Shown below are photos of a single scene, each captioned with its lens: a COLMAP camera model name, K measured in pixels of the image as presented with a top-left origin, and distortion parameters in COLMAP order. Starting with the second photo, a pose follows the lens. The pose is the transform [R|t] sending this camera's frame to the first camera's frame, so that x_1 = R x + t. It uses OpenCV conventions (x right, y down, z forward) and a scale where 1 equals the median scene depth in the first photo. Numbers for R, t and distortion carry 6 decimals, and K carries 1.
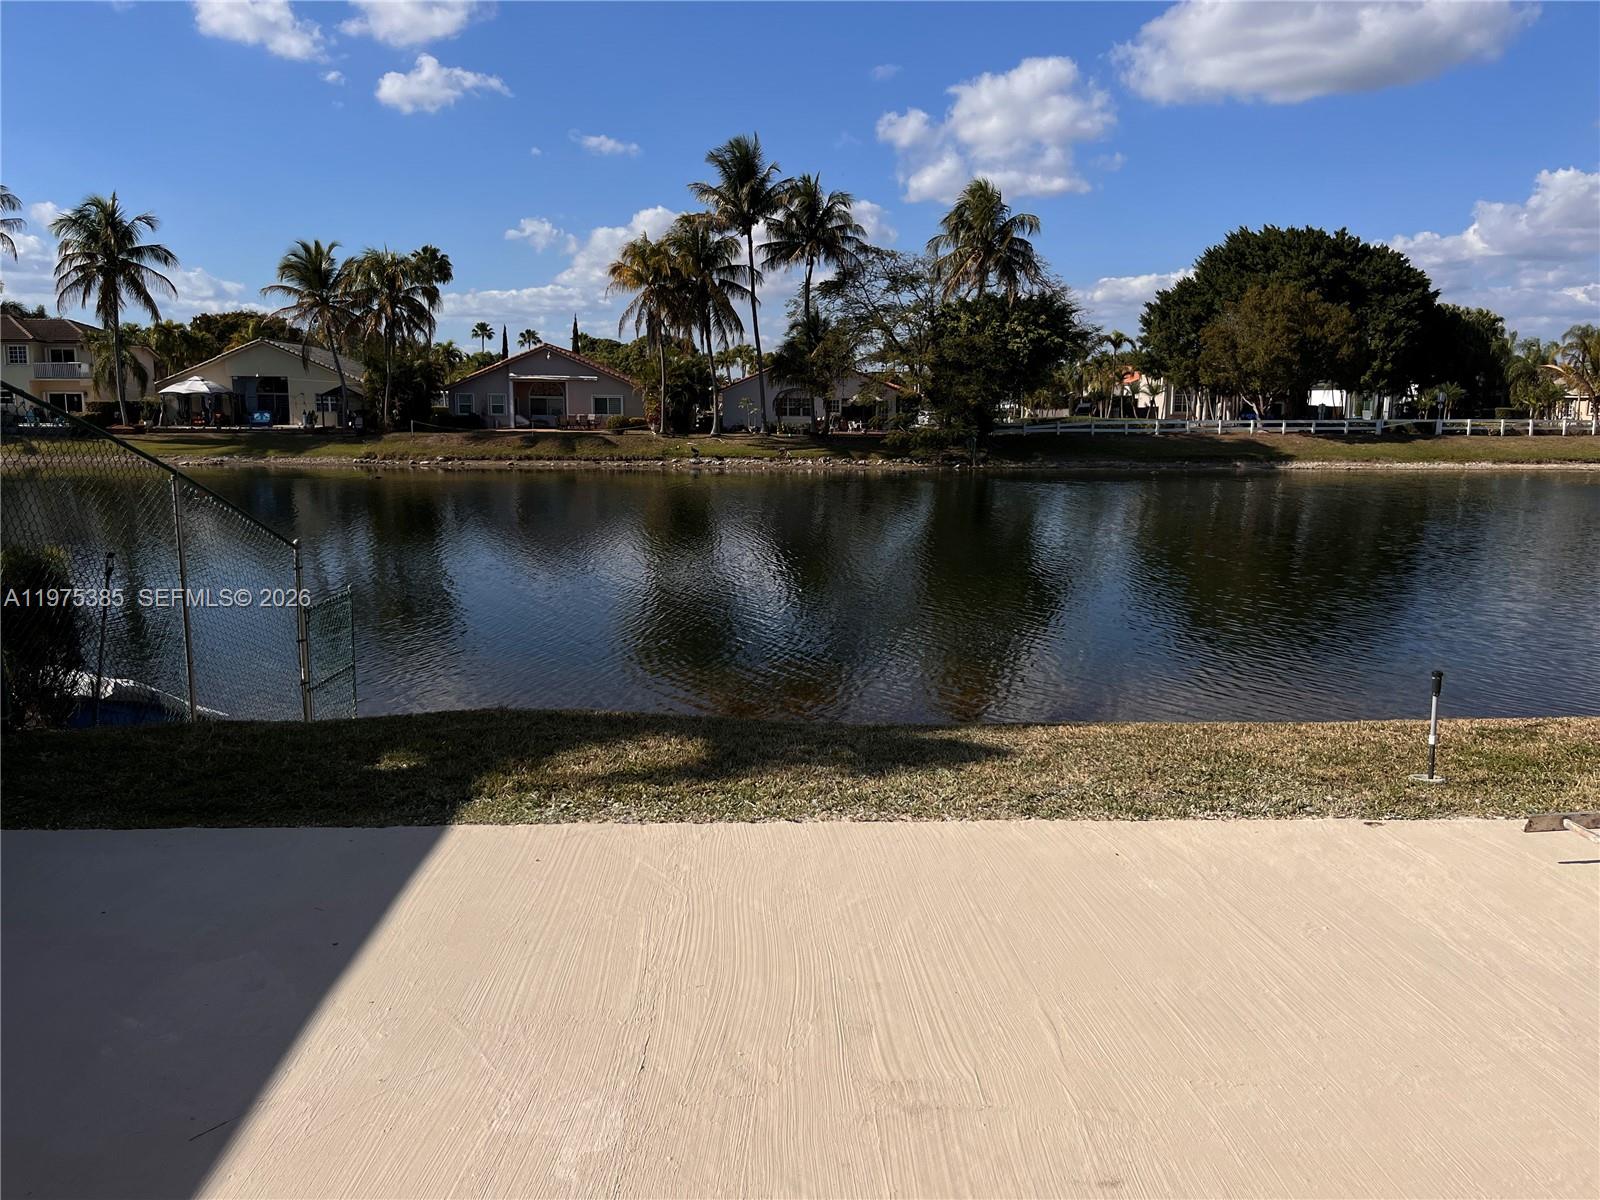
lens RADIAL K [[1223.2, 0, 796.6], [0, 1223.2, 600.4], [0, 0, 1]] dist [0.060274, -0.081486]
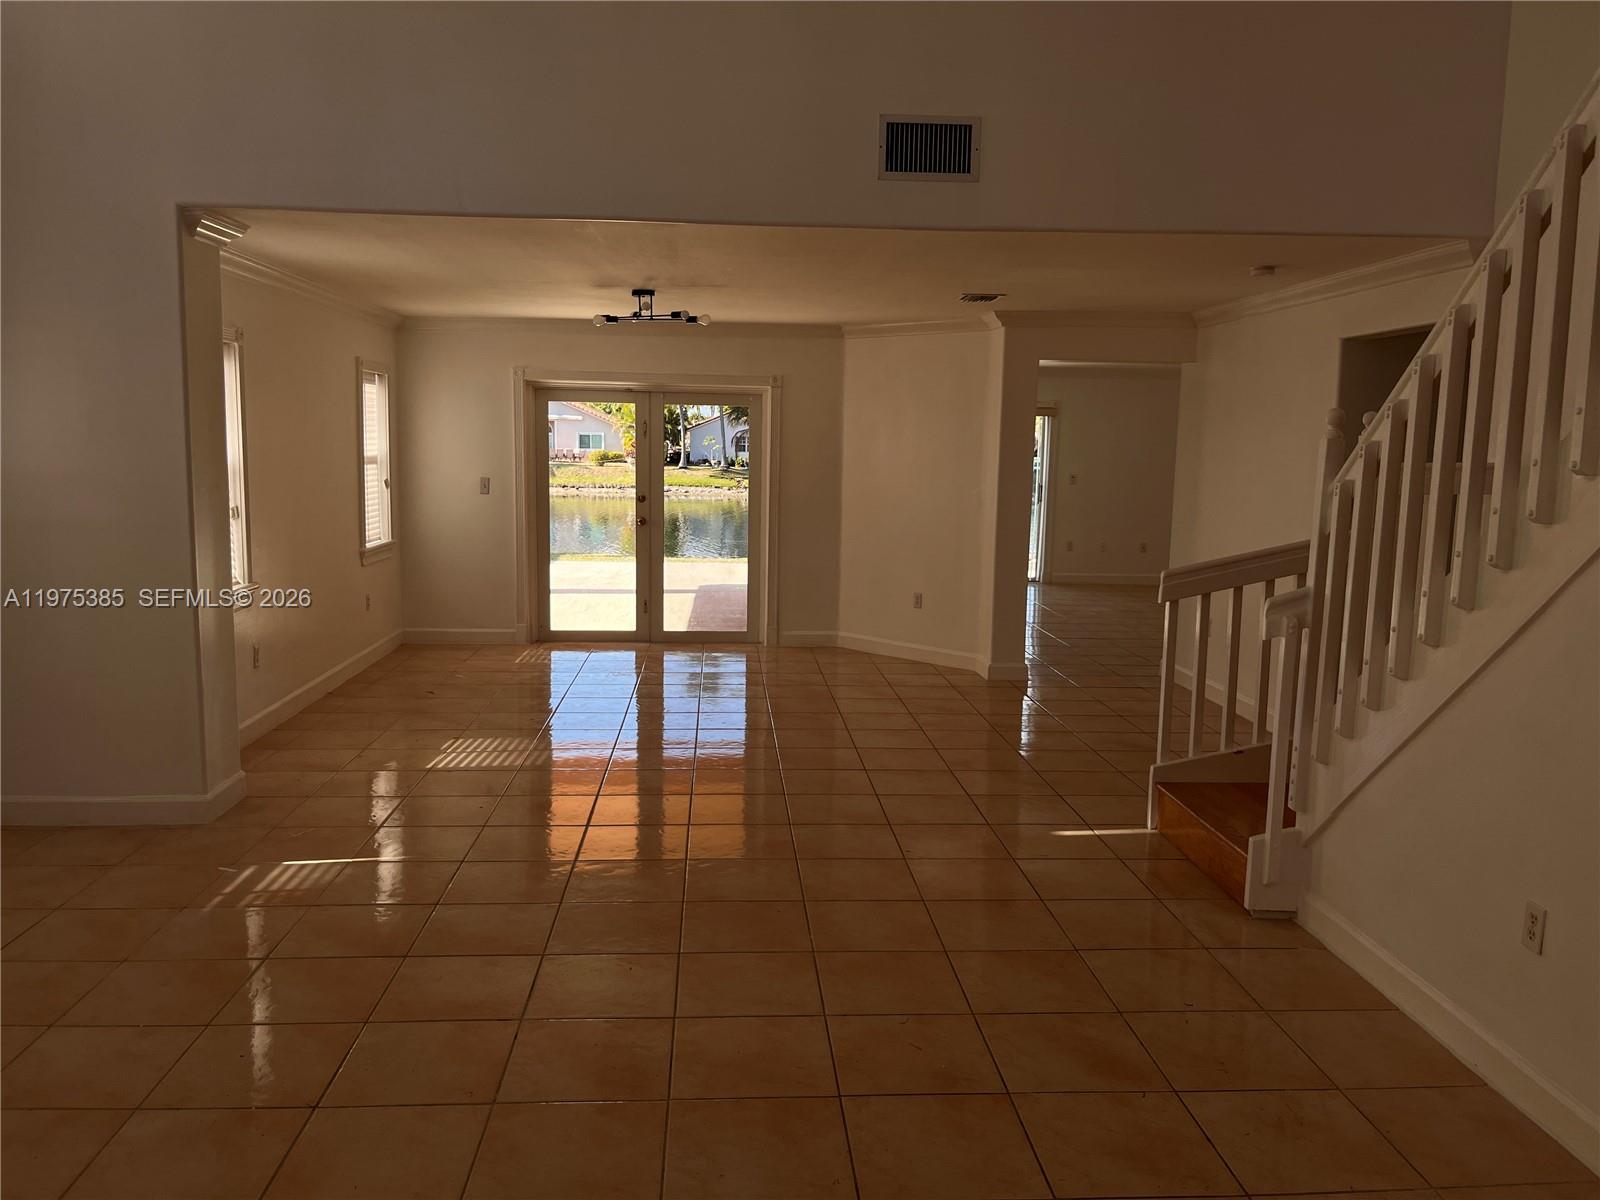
lens RADIAL K [[1223.2, 0, 796.3], [0, 1223.2, 607.5], [0, 0, 1]] dist [0.060274, -0.081486]
pose [[0.999823, 0.008609, 0.016740, 0.023807], [-0.008245, 0.999731, -0.021664, 0.022951], [-0.016922, 0.021523, 0.999625, -0.167664]]
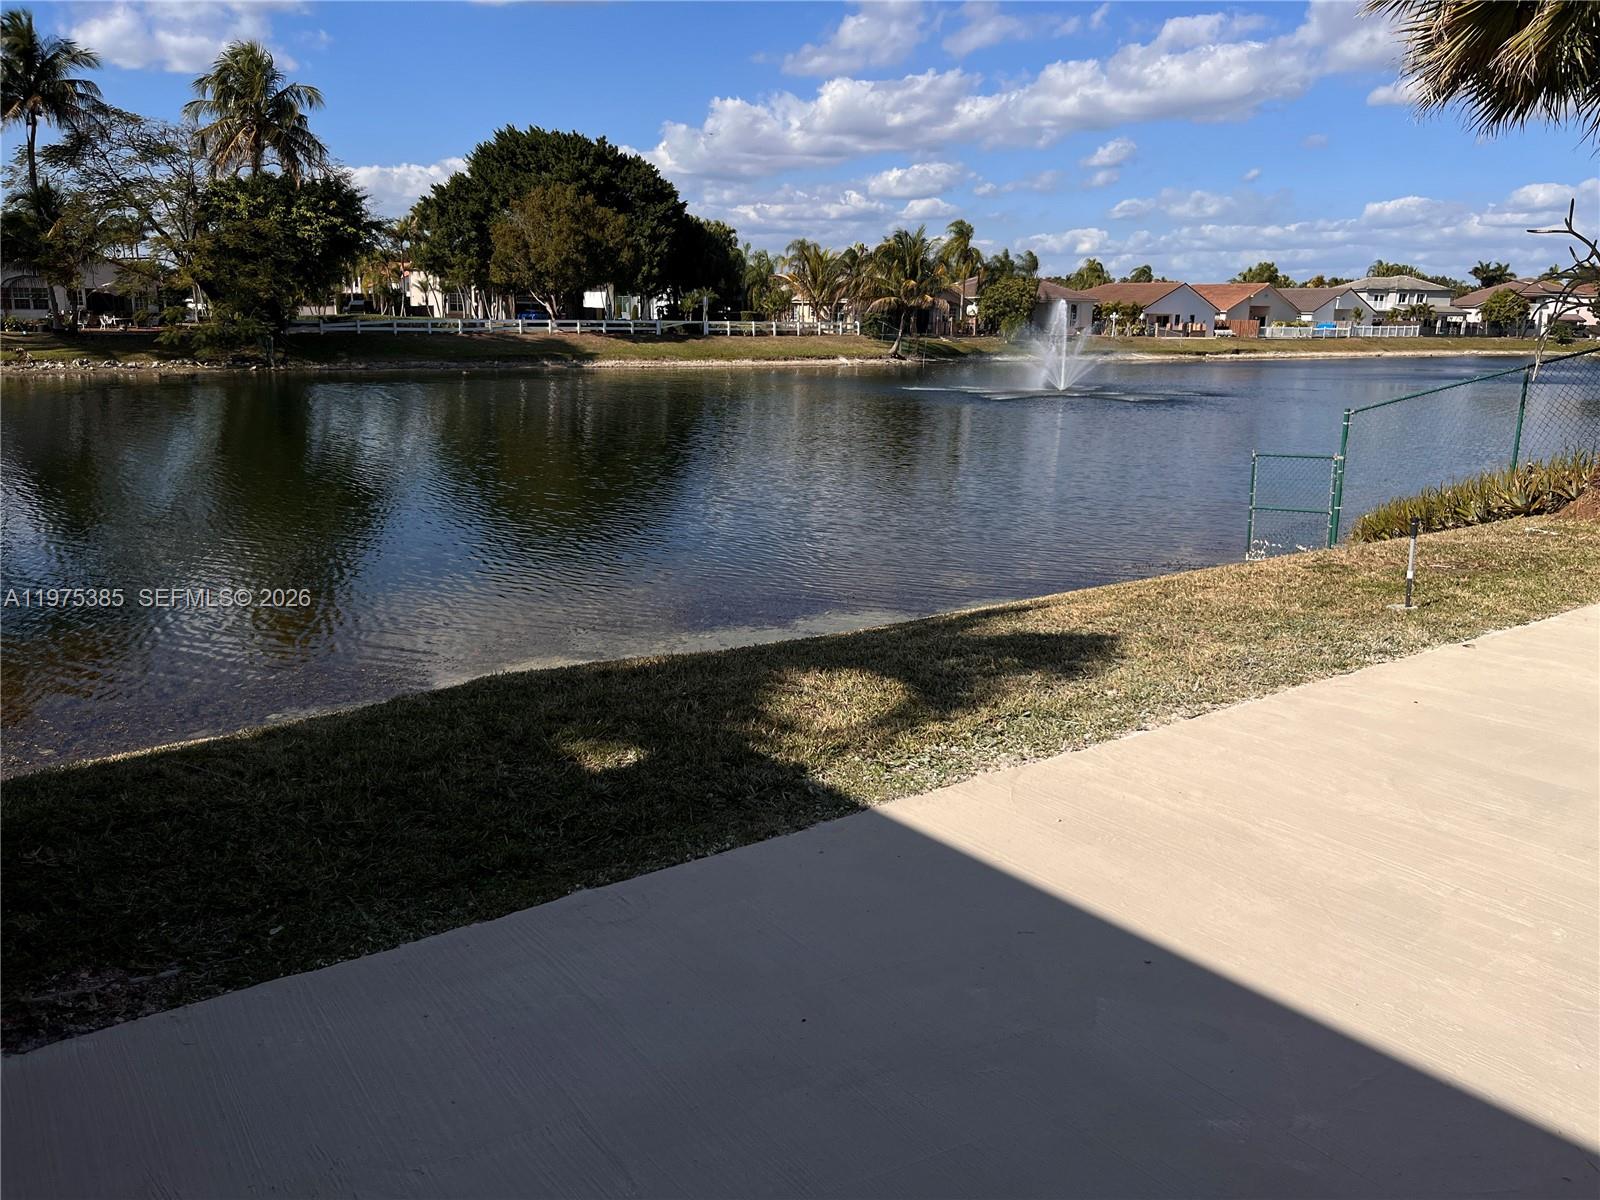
lens RADIAL K [[1223.2, 0, 787.5], [0, 1223.2, 594.5], [0, 0, 1]] dist [0.060274, -0.081486]
pose [[0.834494, -0.115740, 0.538724, -0.045704], [0.075542, 0.992490, 0.096212, -0.002259], [-0.545814, -0.039592, 0.836970, 0.022591]]
